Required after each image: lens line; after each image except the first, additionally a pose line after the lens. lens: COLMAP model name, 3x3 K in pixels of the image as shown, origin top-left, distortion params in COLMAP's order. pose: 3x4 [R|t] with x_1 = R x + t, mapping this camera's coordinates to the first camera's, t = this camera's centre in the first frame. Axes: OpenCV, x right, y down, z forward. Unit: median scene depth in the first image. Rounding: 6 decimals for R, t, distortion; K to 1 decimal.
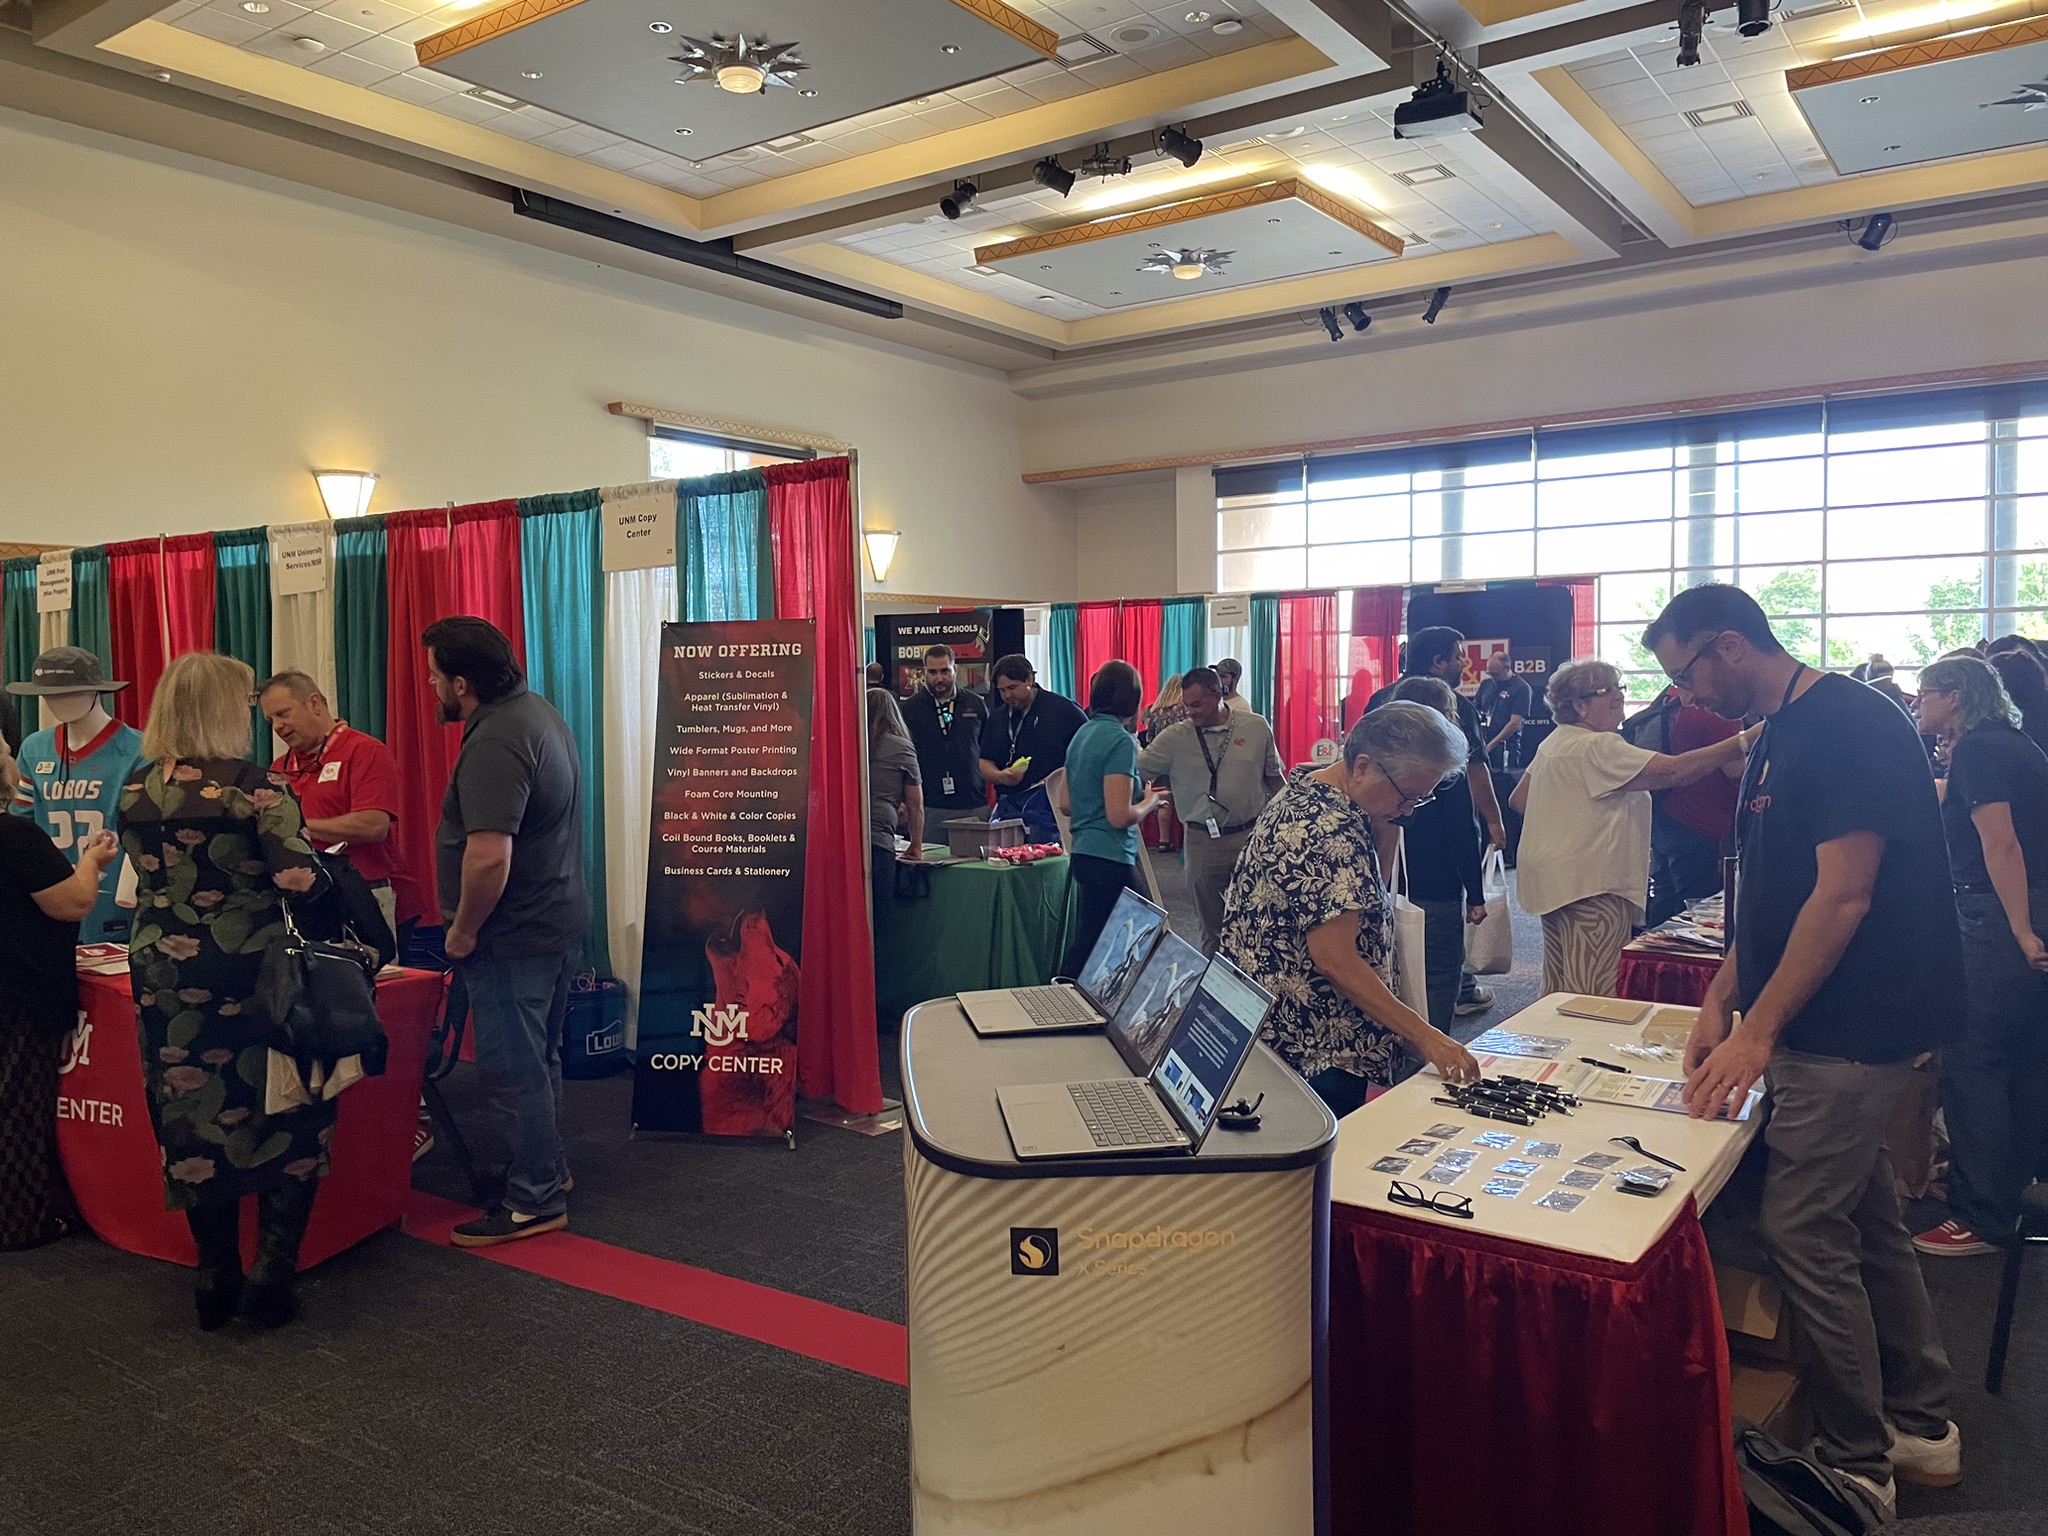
lens RADIAL K [[1529.6, 0, 1018.9], [0, 1529.6, 816.3], [0, 0, 1]] dist [0.092153, -0.127427]
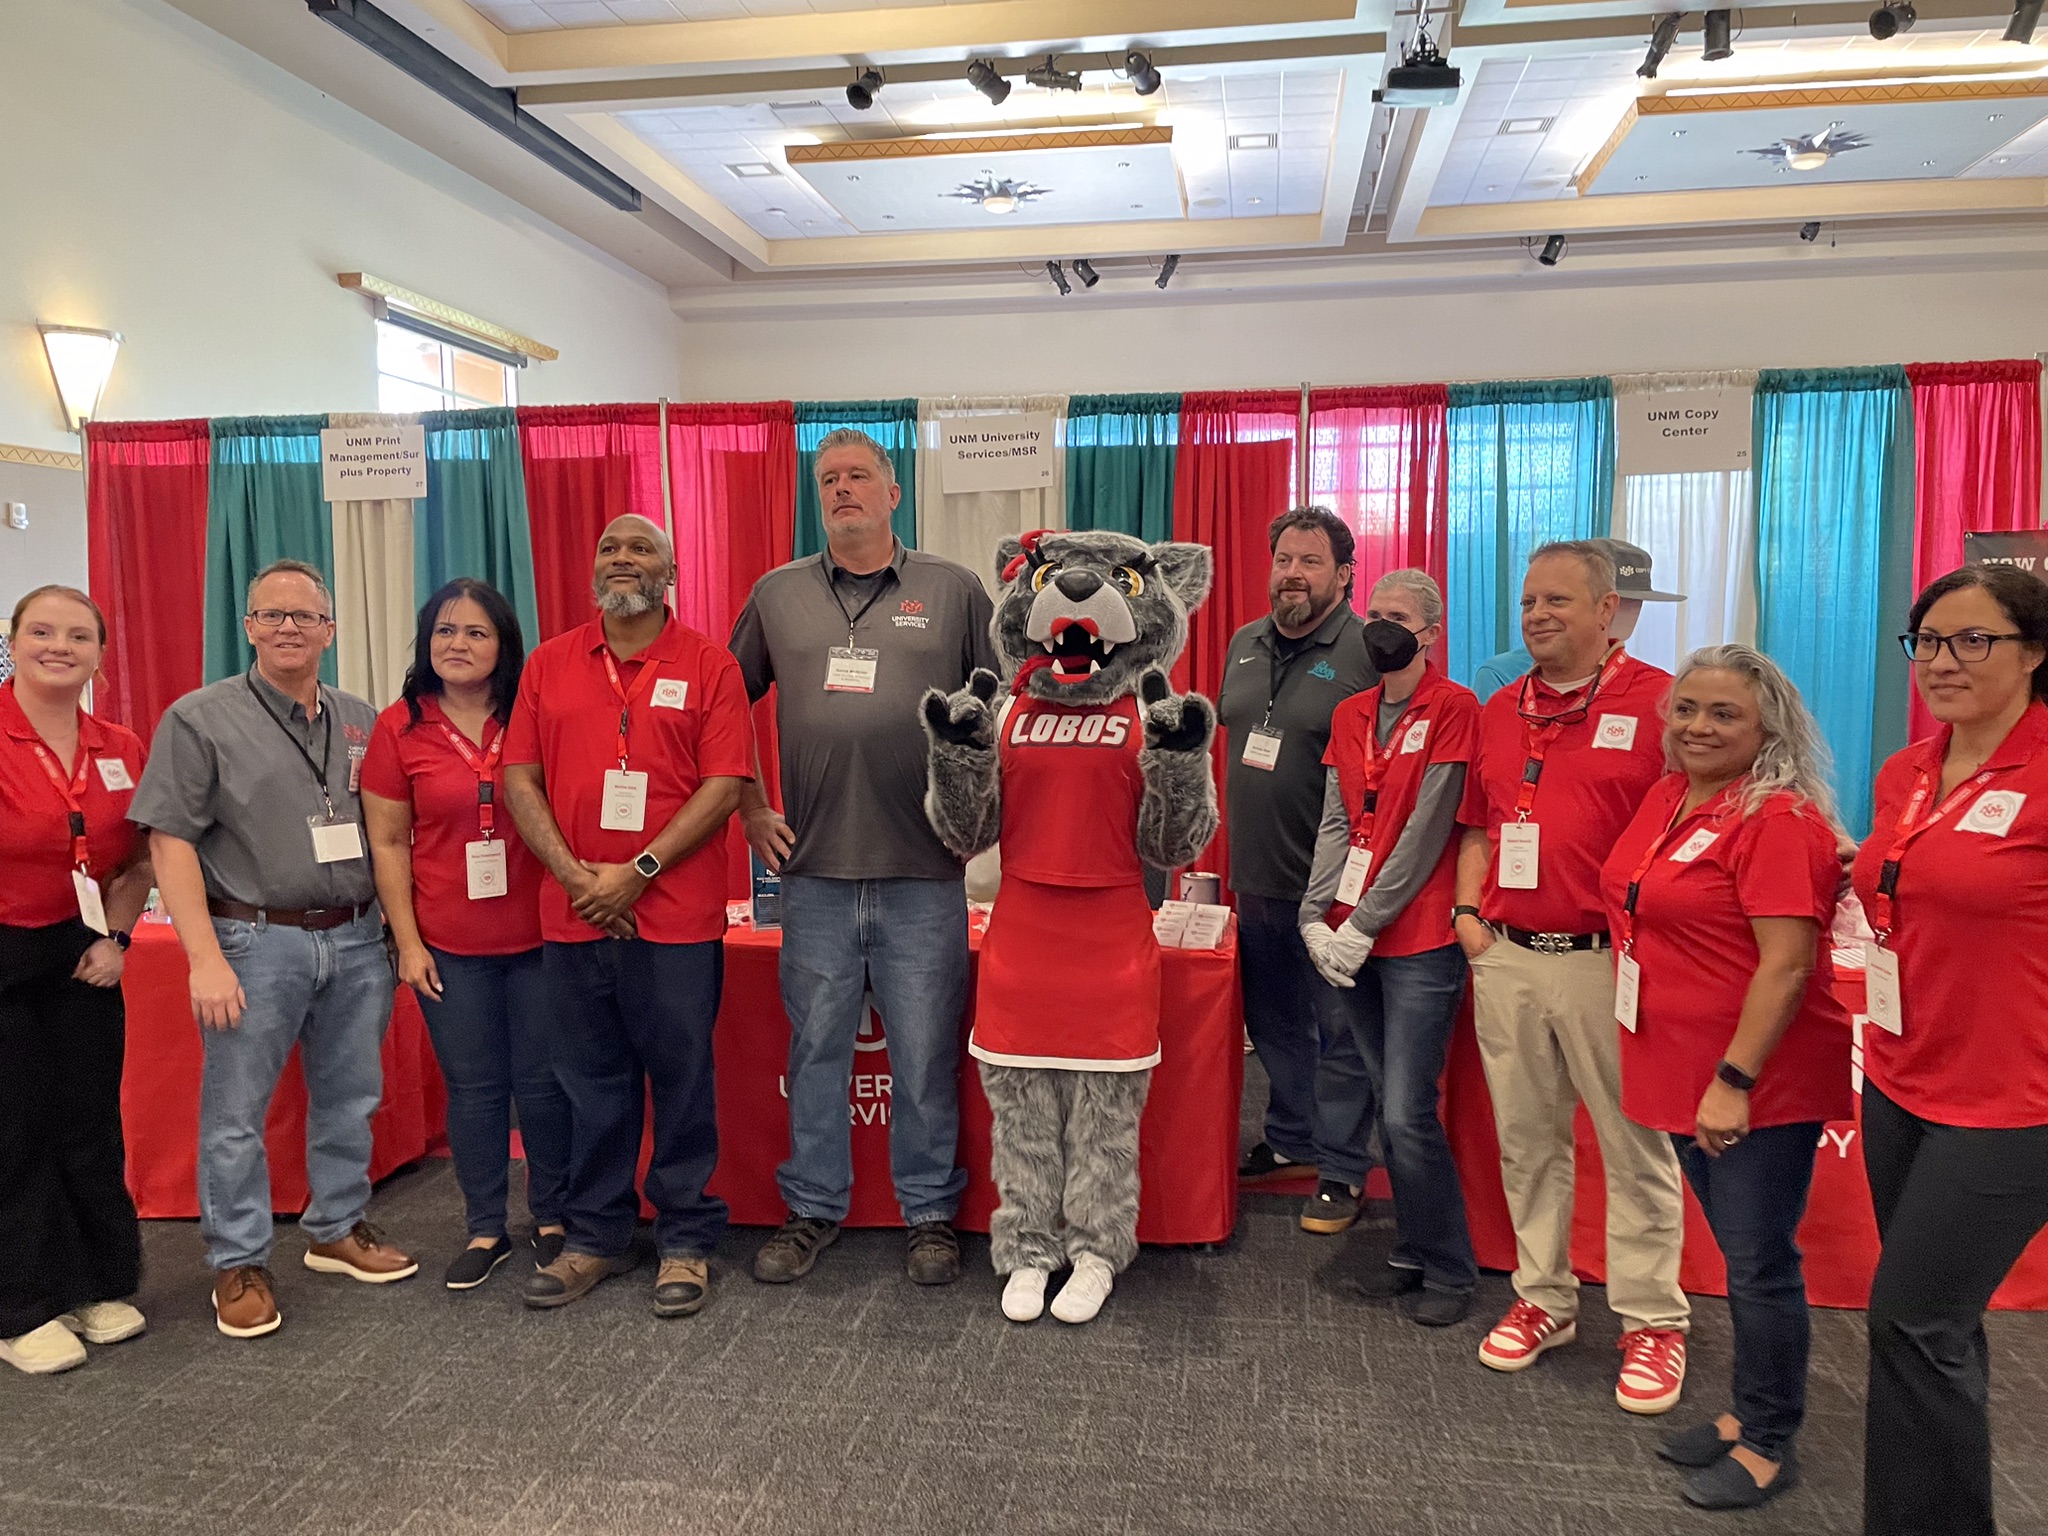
lens RADIAL K [[1530.7, 0, 1024.0], [0, 1530.7, 768.0], [0, 0, 1]] dist [0.085740, -0.134133]
pose [[0.891767, -0.032189, 0.451348, -0.328336], [0.034482, 0.999400, 0.003147, -0.007593], [-0.451178, 0.012757, 0.892343, 0.151624]]
